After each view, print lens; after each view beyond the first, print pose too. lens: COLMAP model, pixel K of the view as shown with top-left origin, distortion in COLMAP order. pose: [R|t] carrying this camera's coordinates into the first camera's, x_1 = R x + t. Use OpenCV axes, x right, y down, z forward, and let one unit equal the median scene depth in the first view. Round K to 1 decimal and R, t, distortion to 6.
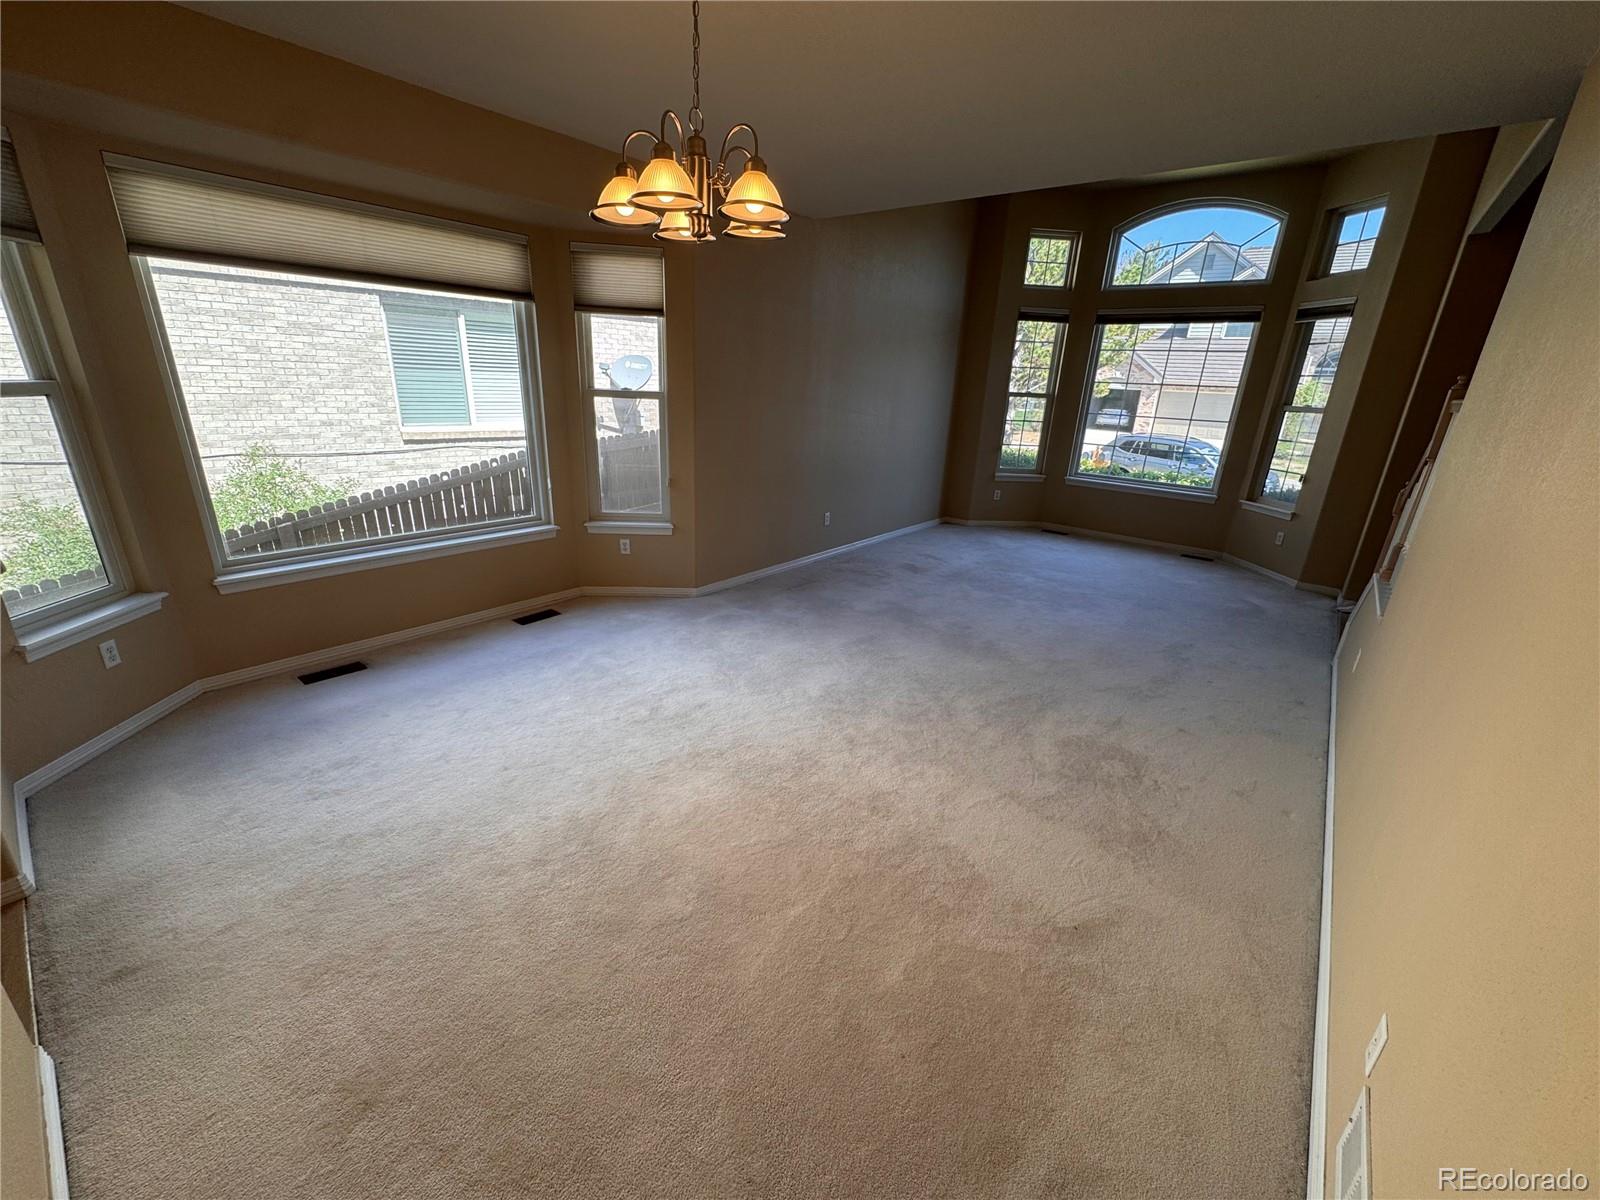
lens RADIAL K [[635.8, 0, 802.9], [0, 635.8, 595.6], [0, 0, 1]] dist [-0.004104, 0.000552]
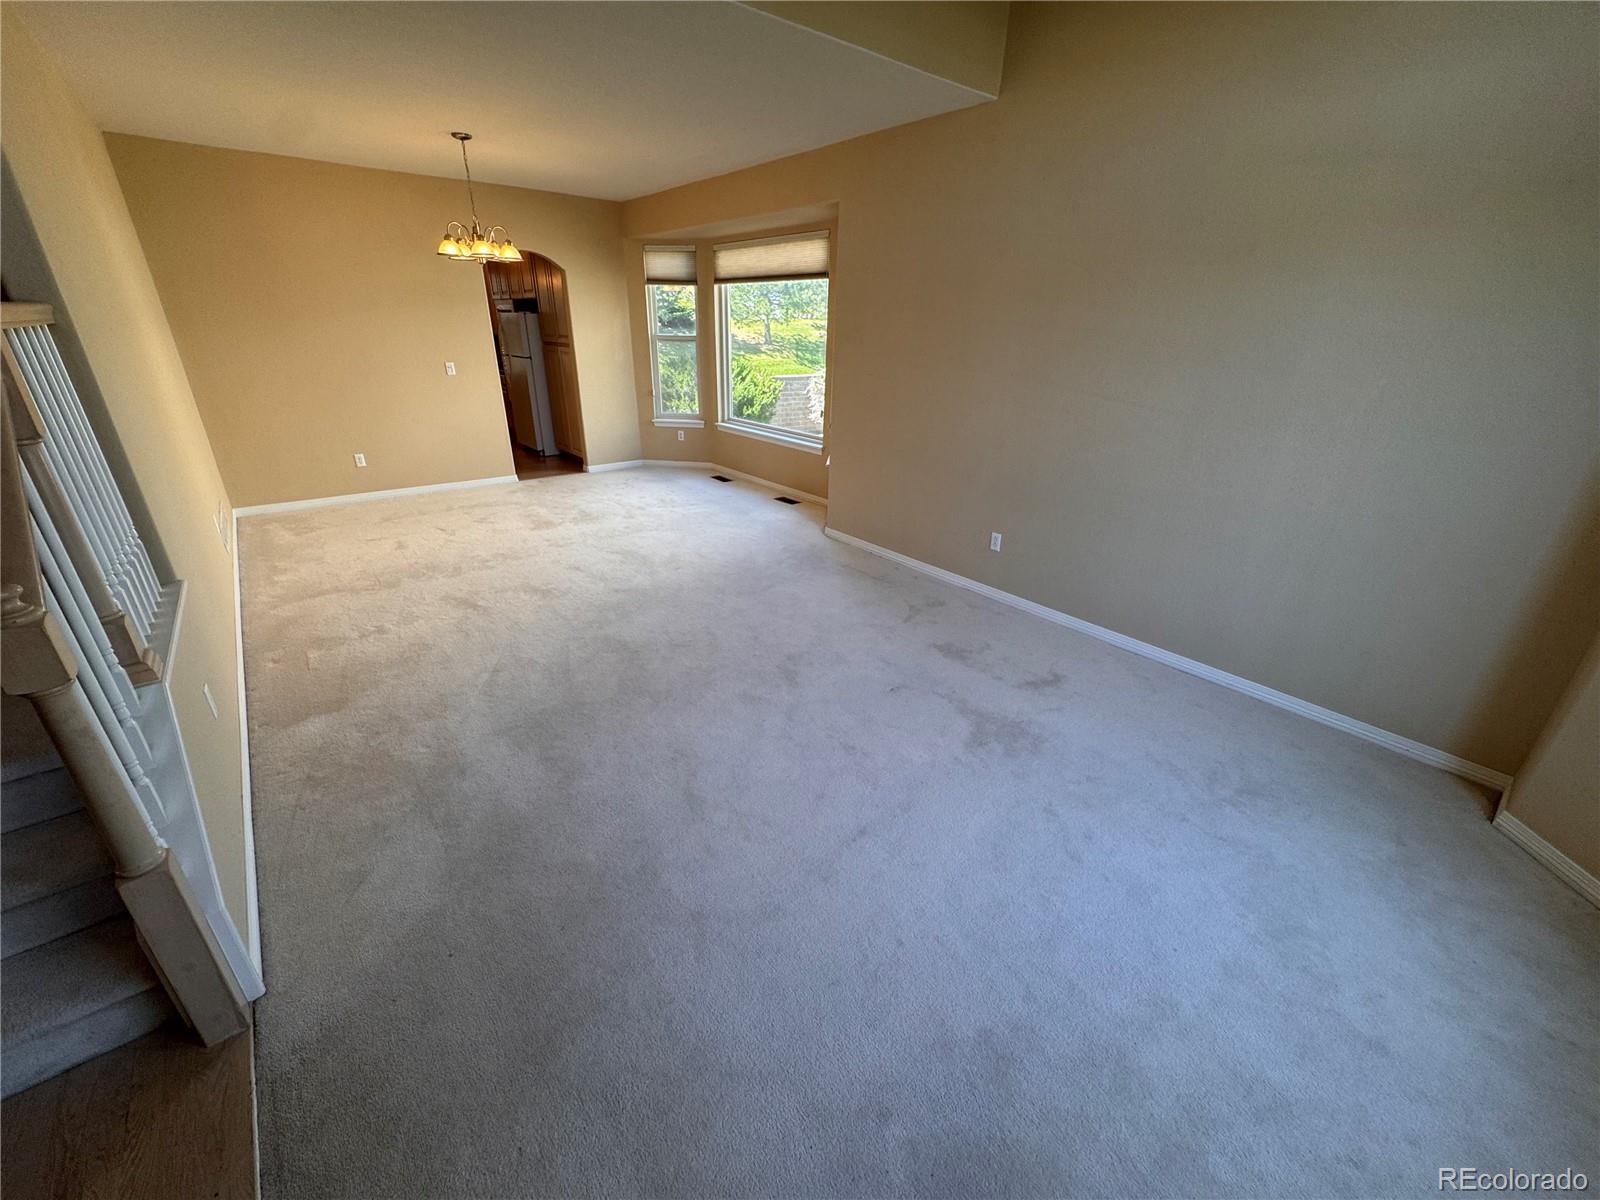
lens RADIAL K [[635.8, 0, 801.7], [0, 635.8, 607.5], [0, 0, 1]] dist [-0.004104, 0.000552]
pose [[-0.185323, 0.360955, -0.913984, 0.955721], [-0.351345, 0.844276, 0.404666, -0.345749], [0.917721, 0.396118, -0.029644, 1.110248]]
